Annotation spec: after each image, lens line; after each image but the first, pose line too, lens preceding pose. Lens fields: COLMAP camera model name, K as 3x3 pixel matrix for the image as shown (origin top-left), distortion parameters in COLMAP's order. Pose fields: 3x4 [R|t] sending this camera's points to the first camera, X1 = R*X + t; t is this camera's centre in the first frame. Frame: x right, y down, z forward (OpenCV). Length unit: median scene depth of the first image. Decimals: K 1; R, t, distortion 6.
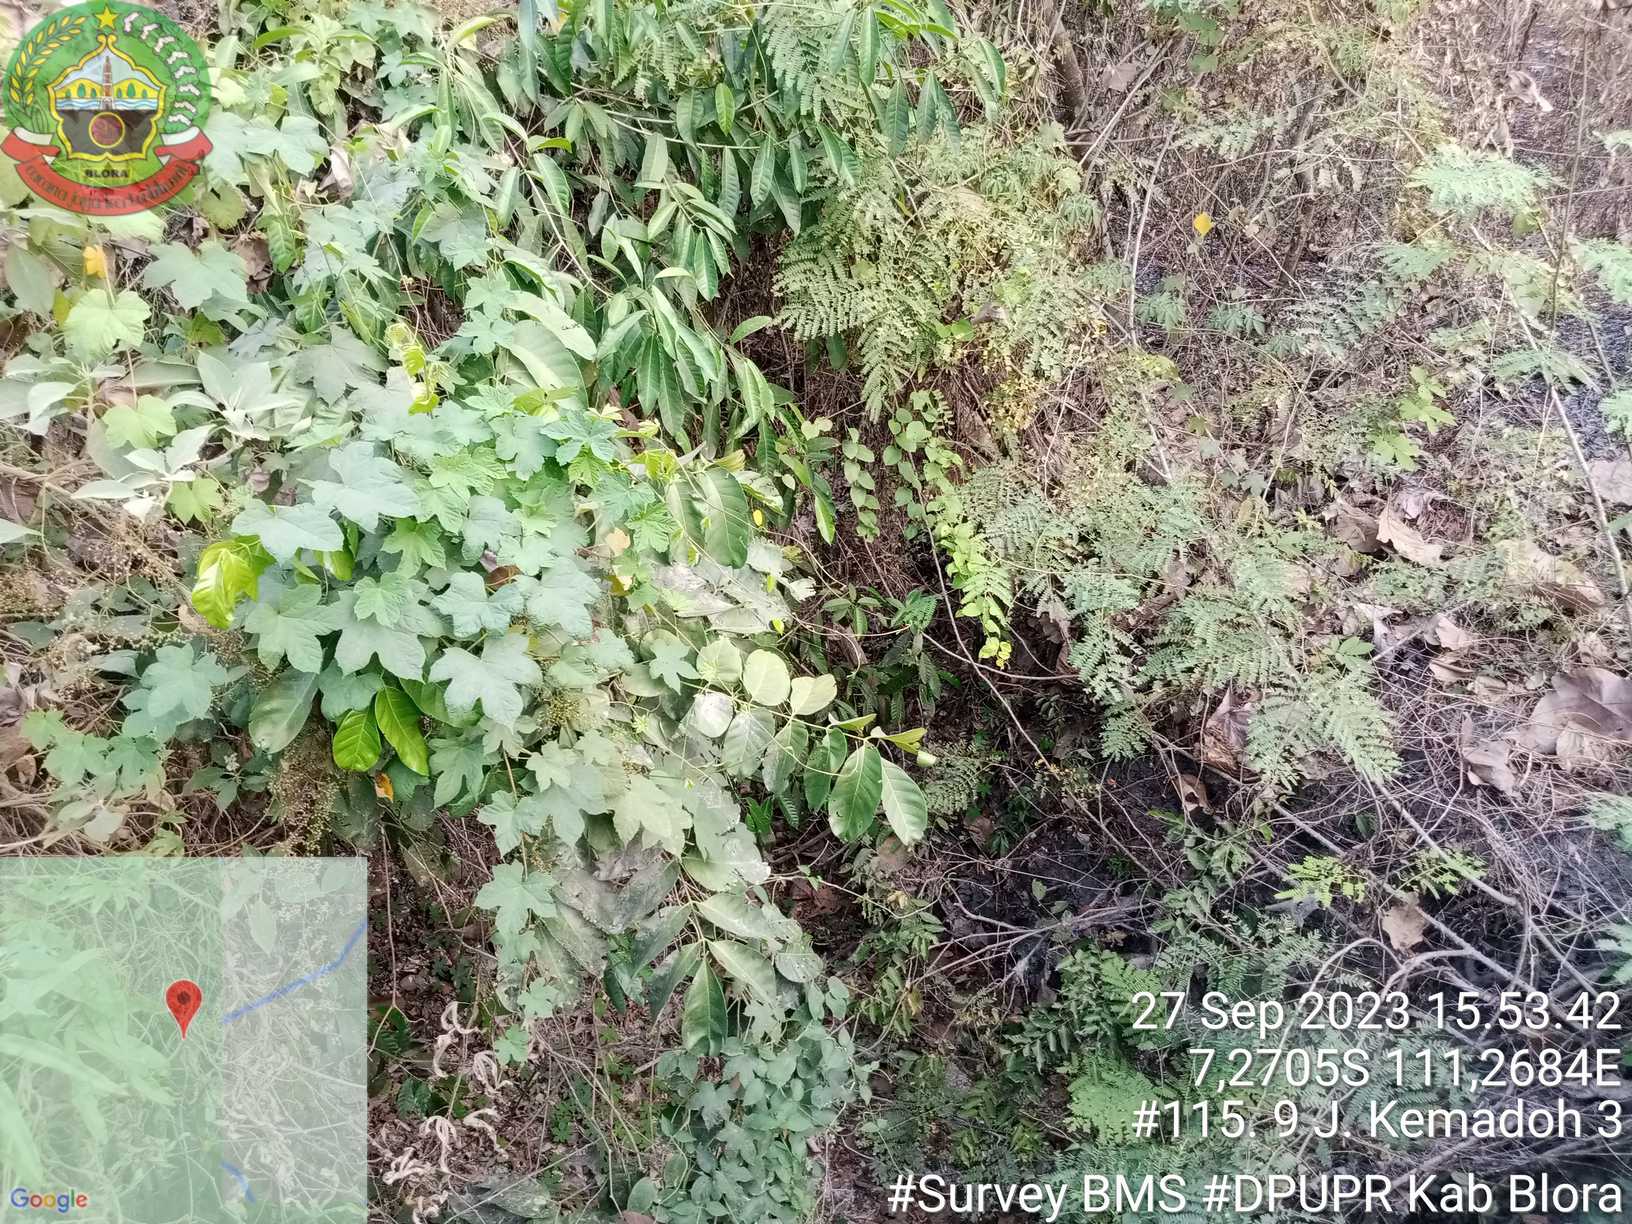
lens RADIAL K [[1285.2, 0, 810.9], [0, 1285.2, 615.5], [0, 0, 1]] dist [0.019587, -0.063551]
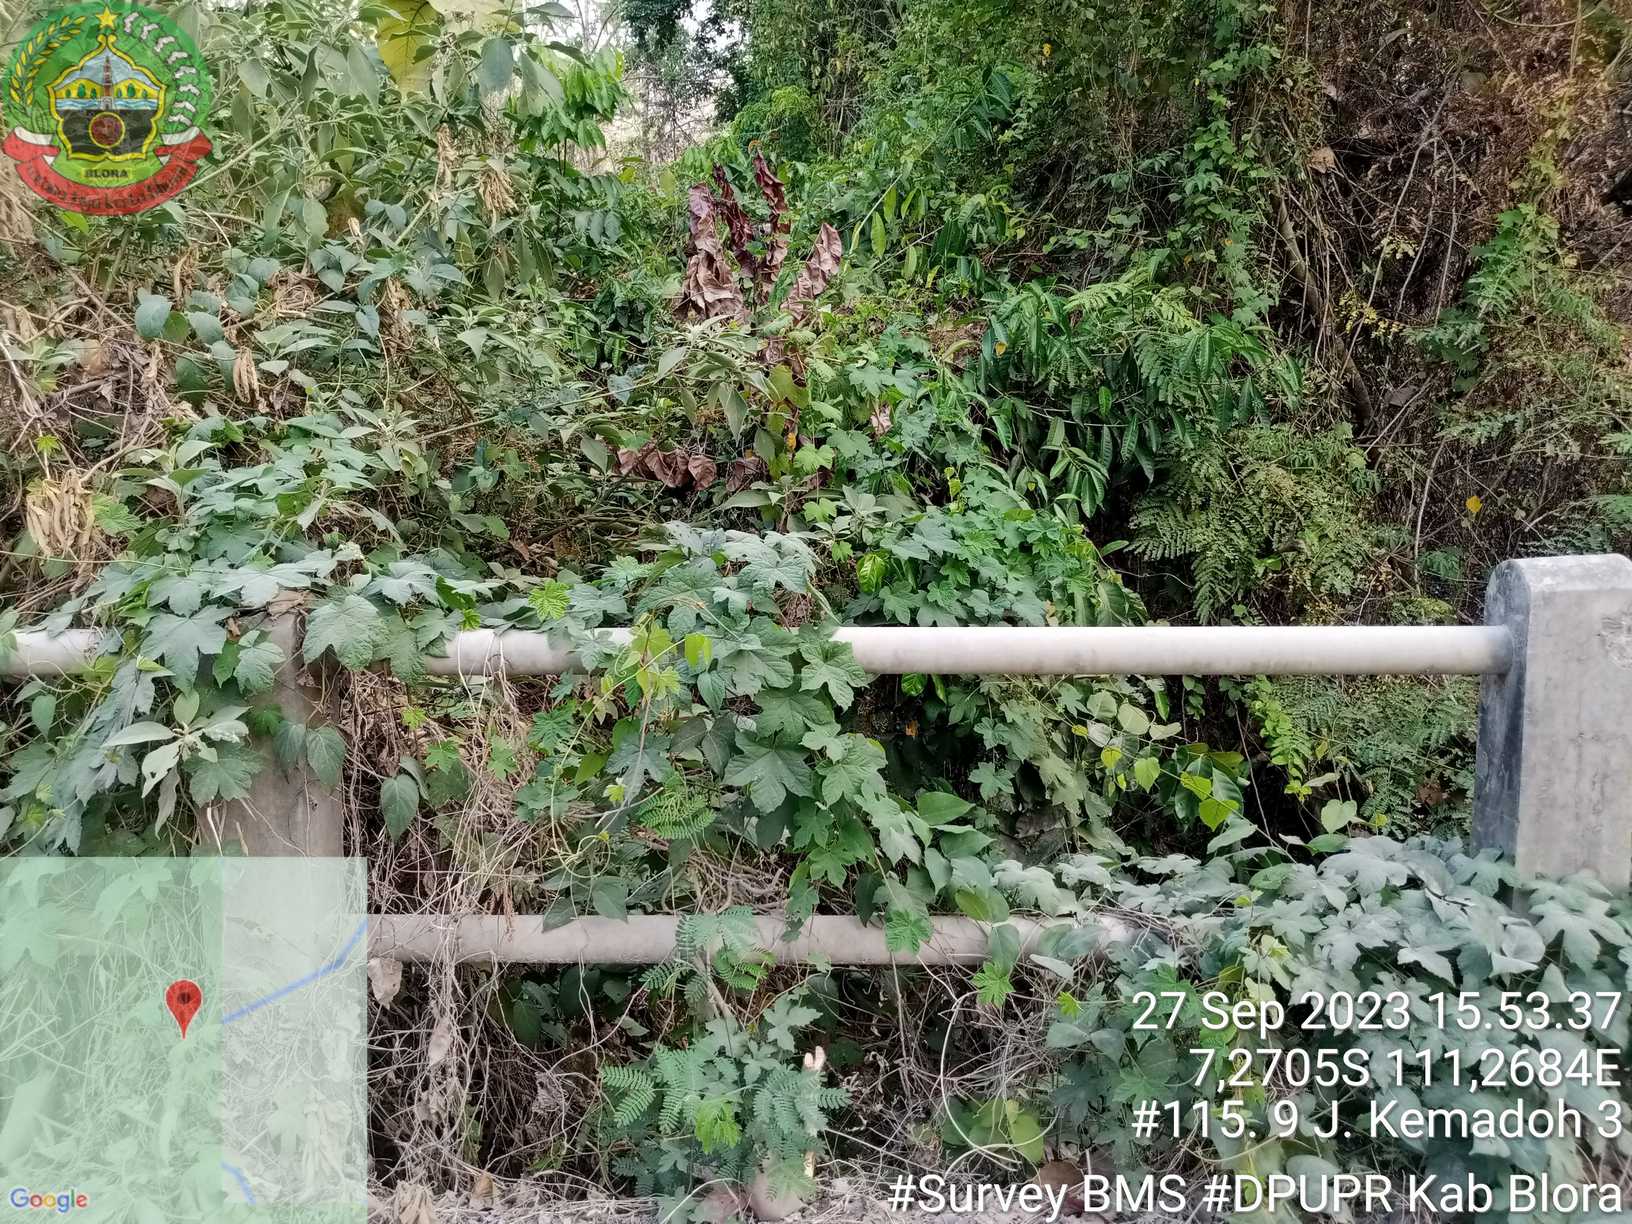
lens RADIAL K [[1285.2, 0, 810.2], [0, 1285.2, 606.3], [0, 0, 1]] dist [0.019587, -0.063551]
pose [[0.970655, 0.033495, -0.238131, -0.033873], [-0.098804, 0.958357, -0.267937, 0.266795], [0.219240, 0.283602, 0.933544, -0.404056]]
